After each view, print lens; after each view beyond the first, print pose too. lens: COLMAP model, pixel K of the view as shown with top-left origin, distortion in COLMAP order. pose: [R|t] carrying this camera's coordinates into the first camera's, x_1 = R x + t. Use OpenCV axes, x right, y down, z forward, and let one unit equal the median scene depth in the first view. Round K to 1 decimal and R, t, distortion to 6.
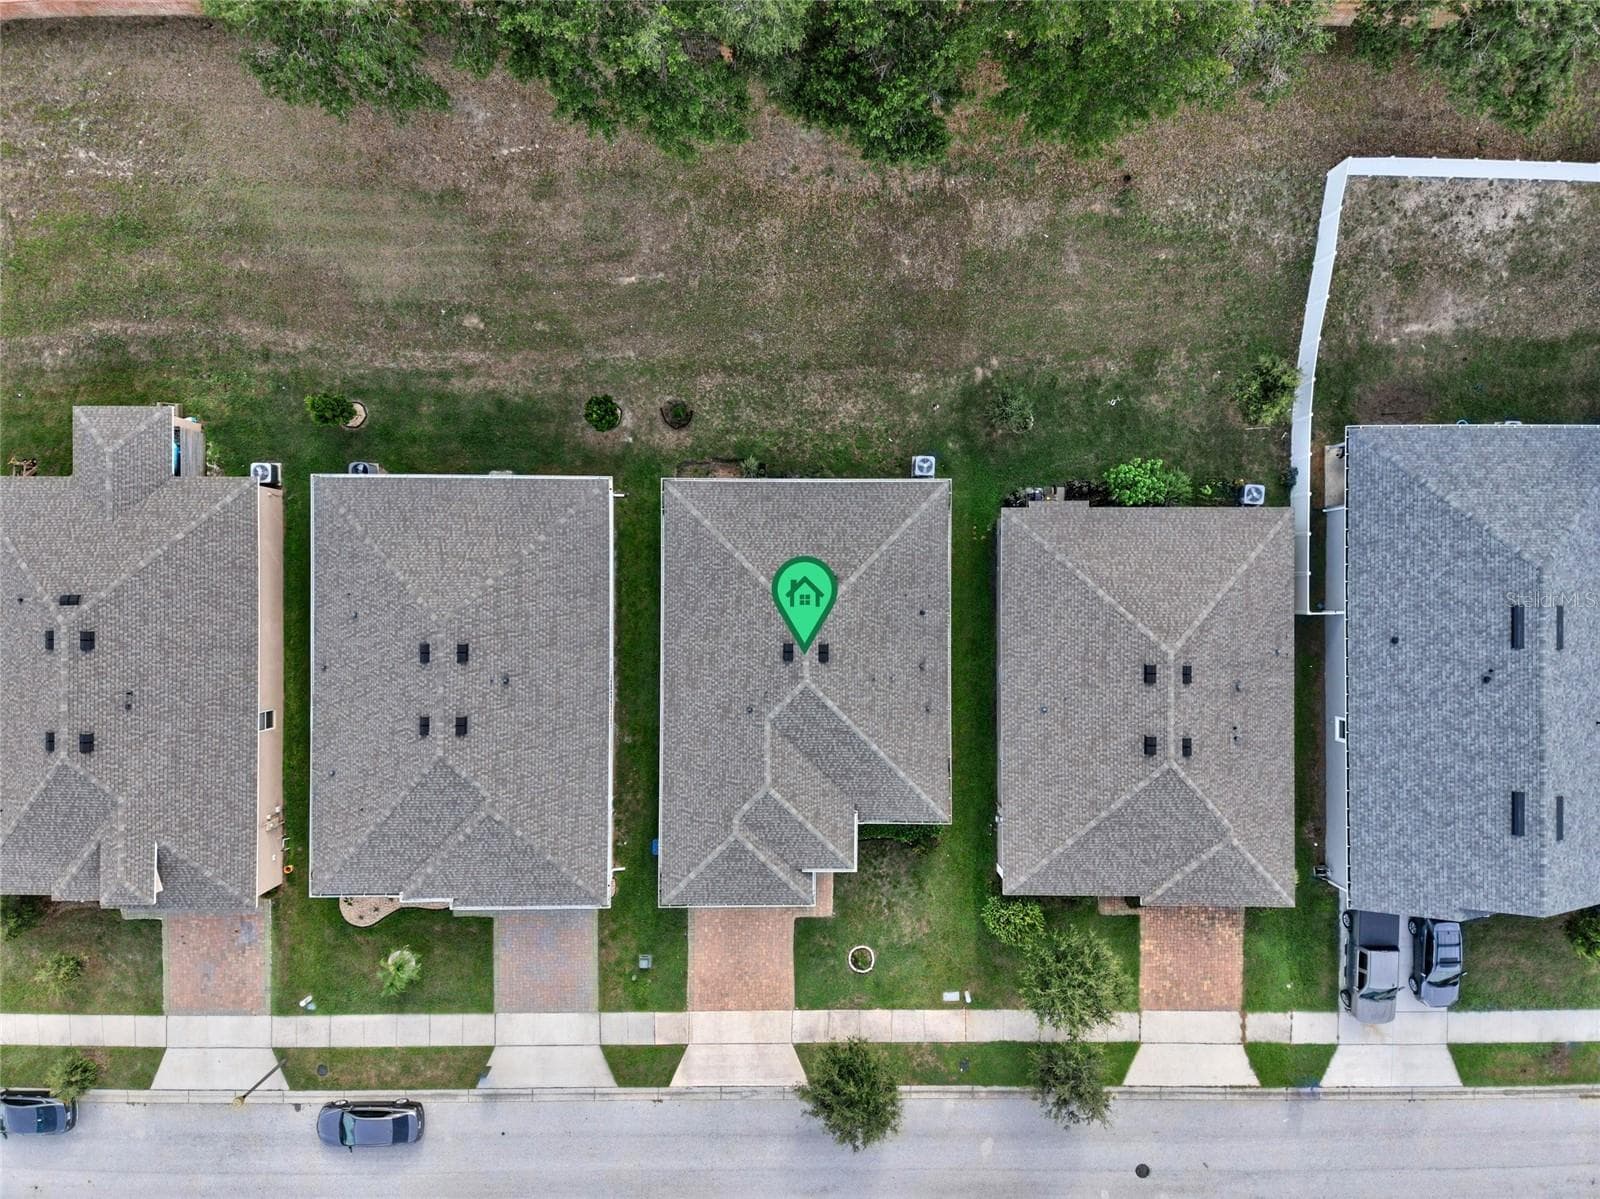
lens RADIAL K [[1070.5, 0, 800.0], [0, 1070.5, 599.5], [0, 0, 1]] dist [0.081542, -0.072600]
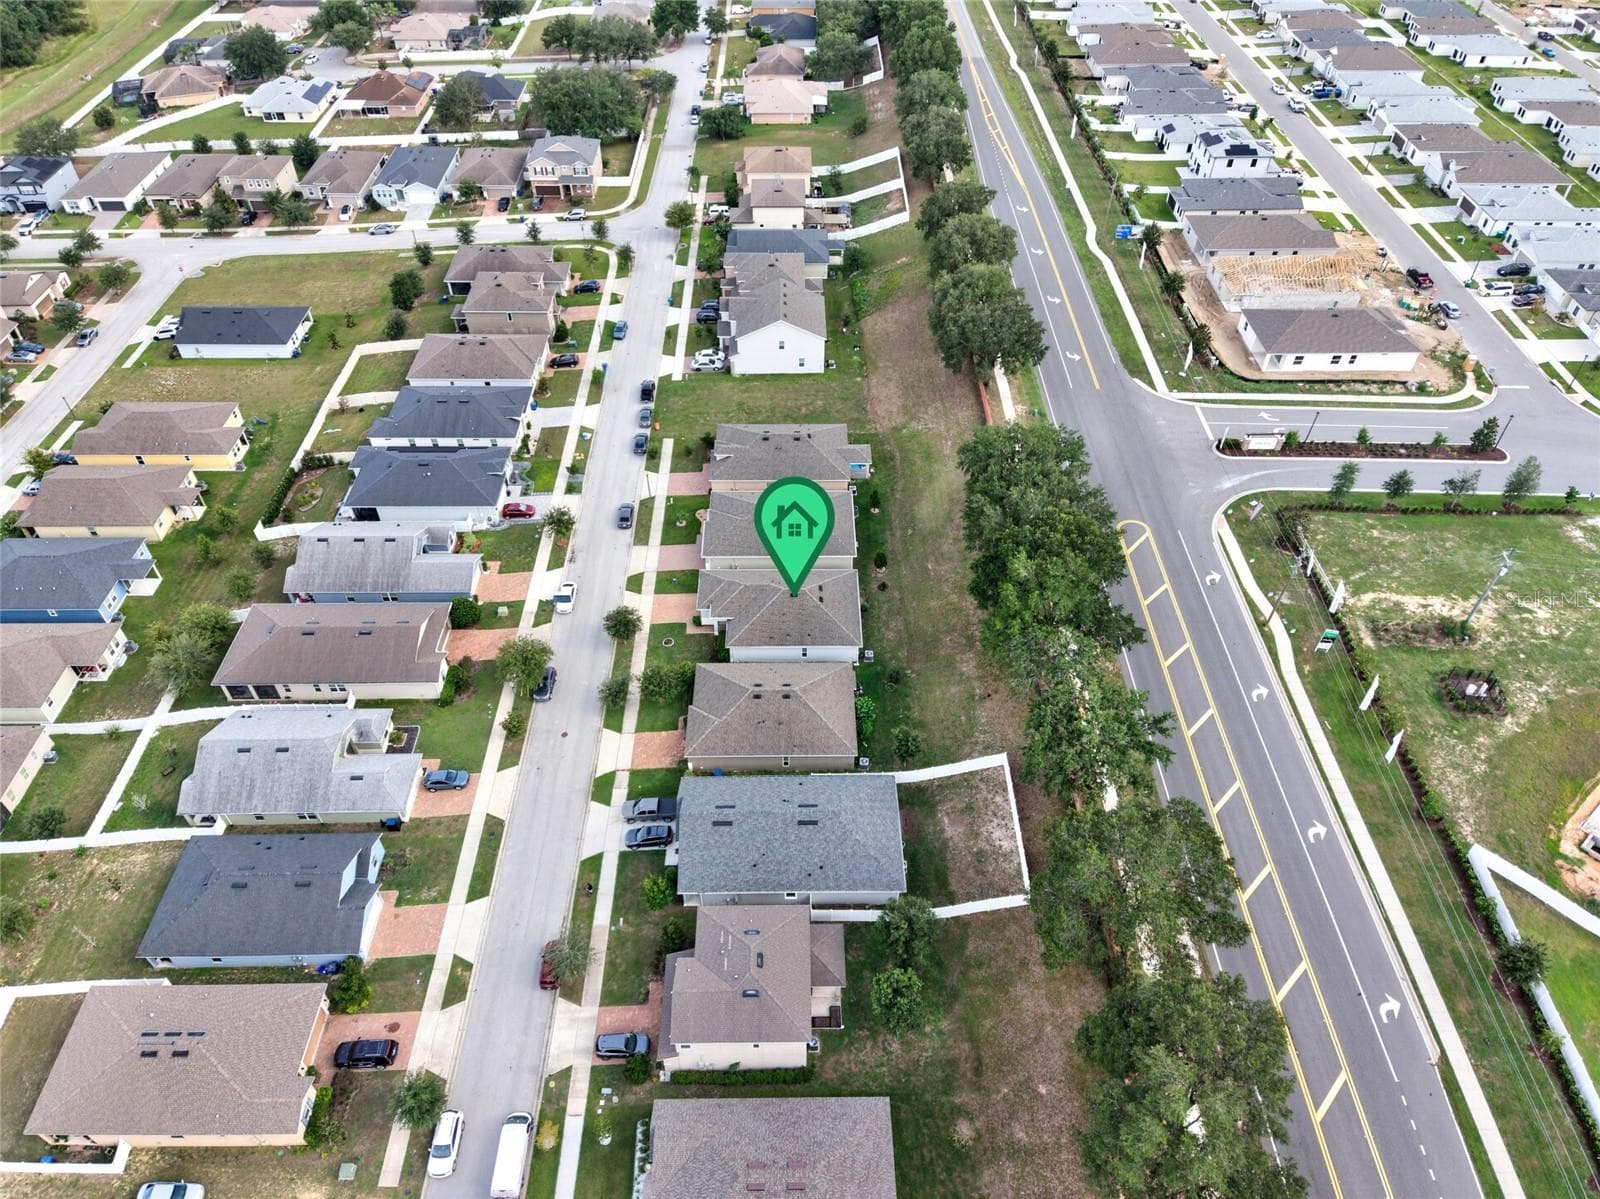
lens RADIAL K [[1065.2, 0, 800.0], [0, 1065.2, 599.5], [0, 0, 1]] dist [0.209889, -0.270021]
pose [[0.008827, 0.691169, -0.722639, 1.771667], [-0.999961, 0.006260, -0.006227, 0.047202], [0.000219, 0.722666, 0.691197, -0.763822]]
